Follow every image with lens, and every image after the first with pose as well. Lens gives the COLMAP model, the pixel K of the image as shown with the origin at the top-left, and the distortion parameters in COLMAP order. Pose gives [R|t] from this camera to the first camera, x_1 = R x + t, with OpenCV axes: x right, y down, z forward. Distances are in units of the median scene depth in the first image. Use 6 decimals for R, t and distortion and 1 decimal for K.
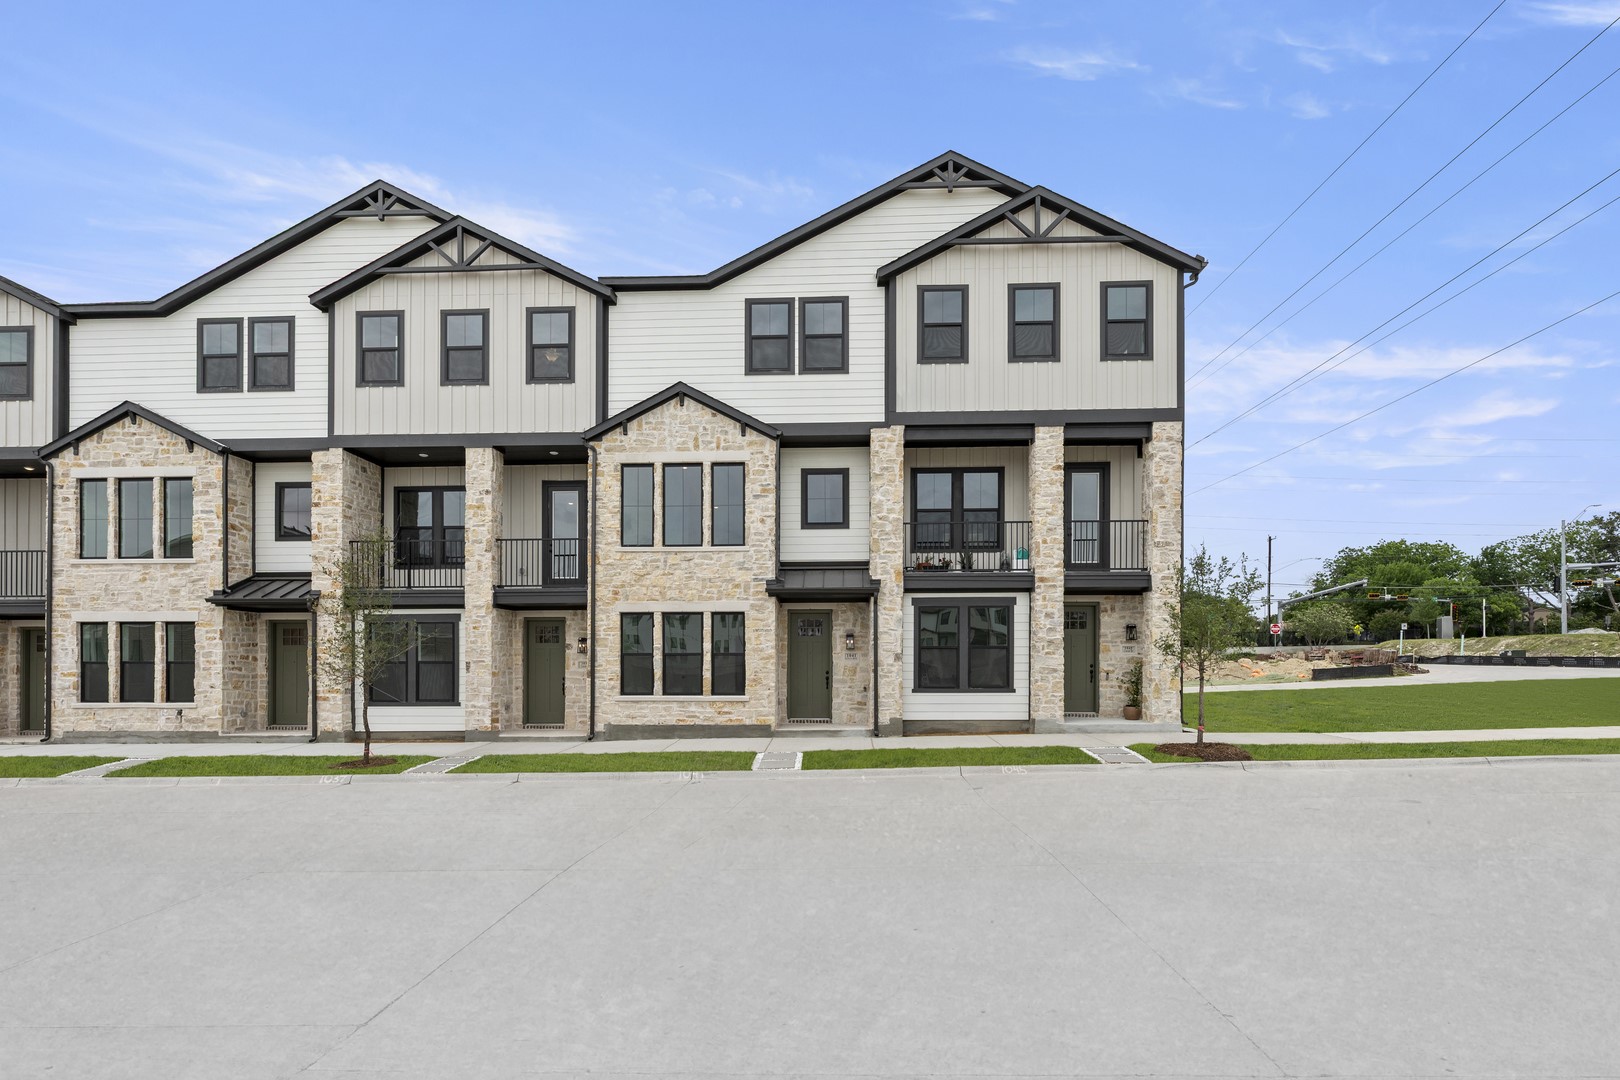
lens RADIAL K [[653.1, 0, 755.1], [0, 653.1, 654.9], [0, 0, 1]] dist [-0.000941, 0.000320]
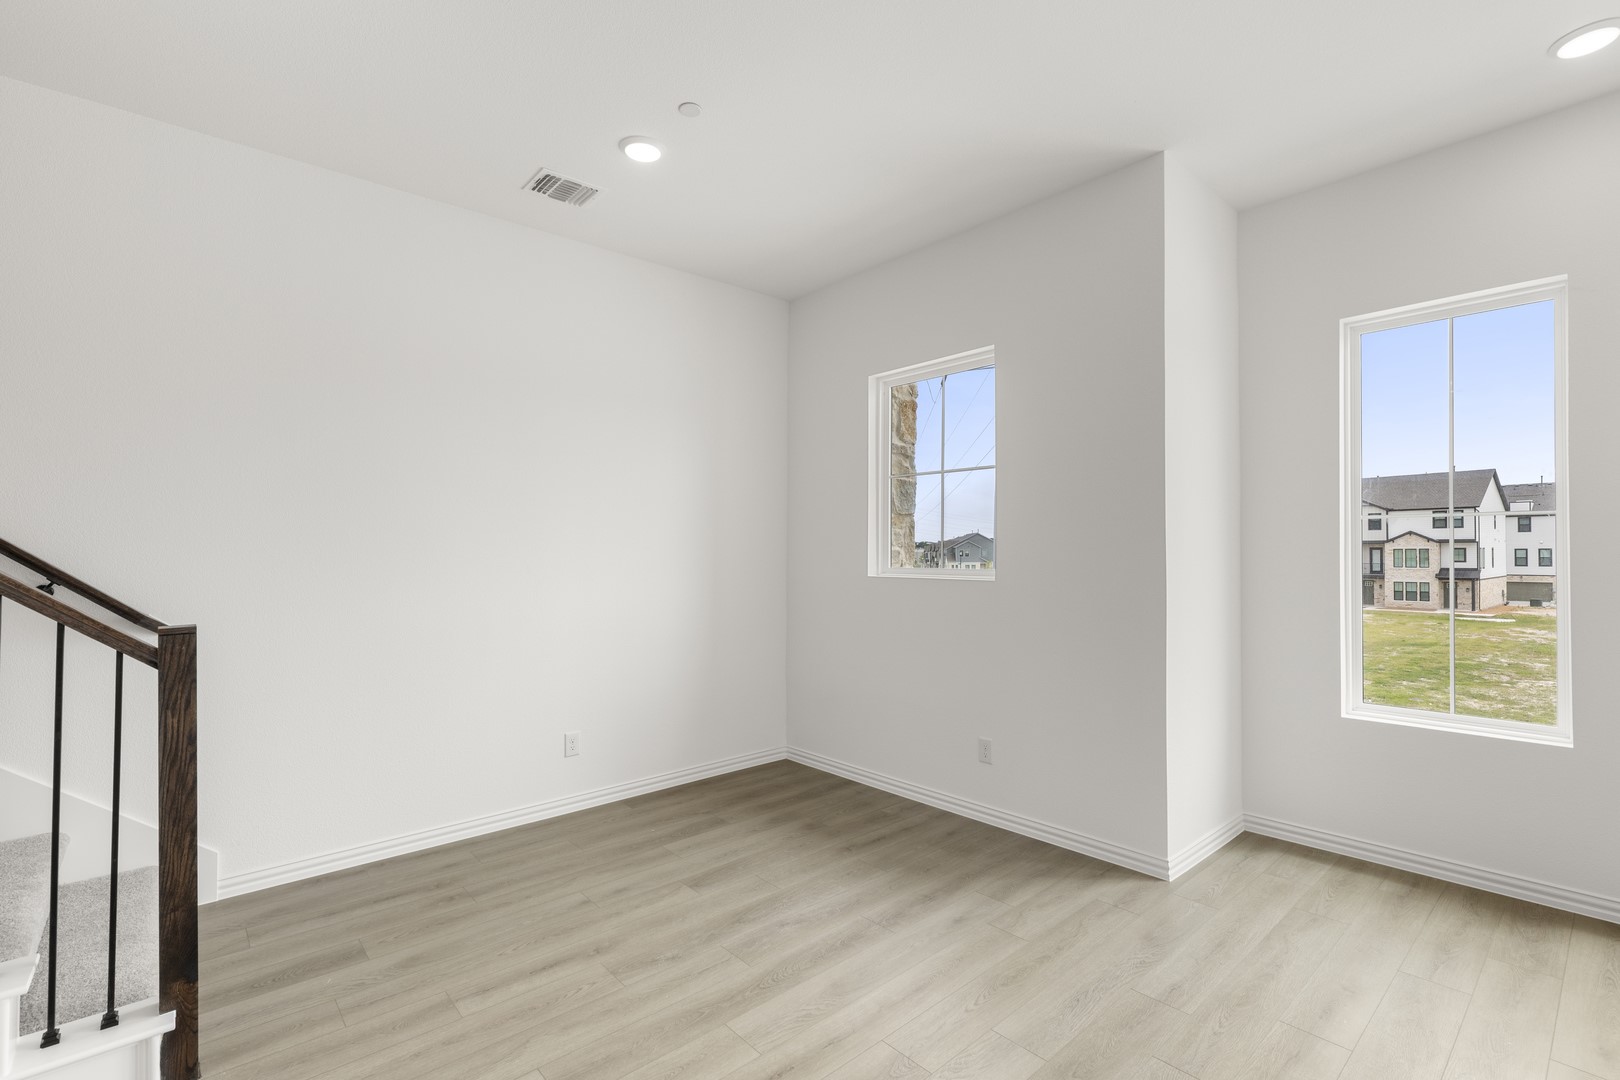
lens RADIAL K [[723.2, 0, 827.7], [0, 723.2, 538.5], [0, 0, 1]] dist [-0.000401, -0.000433]
pose [[0.693197, -0.008126, -0.720703, 0.666433], [-0.005930, 0.999838, -0.016976, -0.246734], [0.720724, 0.016041, 0.693036, -5.133384]]
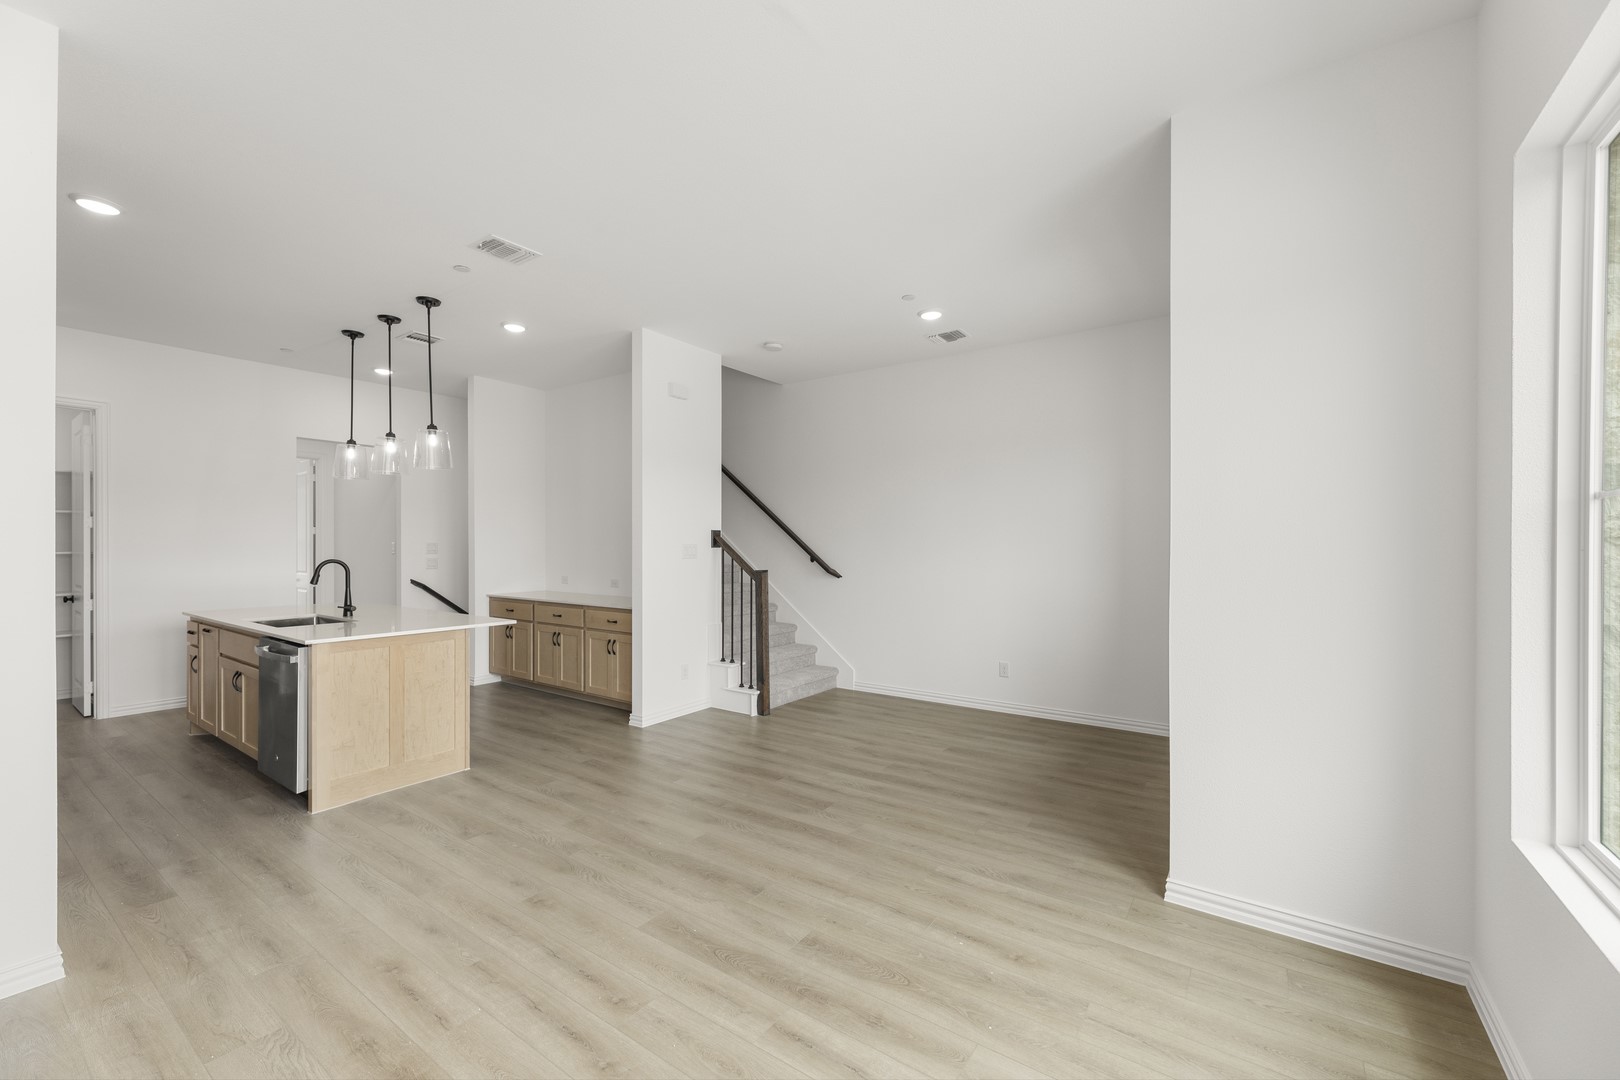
lens RADIAL K [[653.1, 0, 794.5], [0, 653.1, 529.4], [0, 0, 1]] dist [-0.000941, 0.000320]
pose [[-0.569829, -0.010068, -0.821701, 0.920227], [0.003626, 0.999884, -0.014766, -0.253365], [0.821755, -0.011394, -0.569727, -4.633807]]
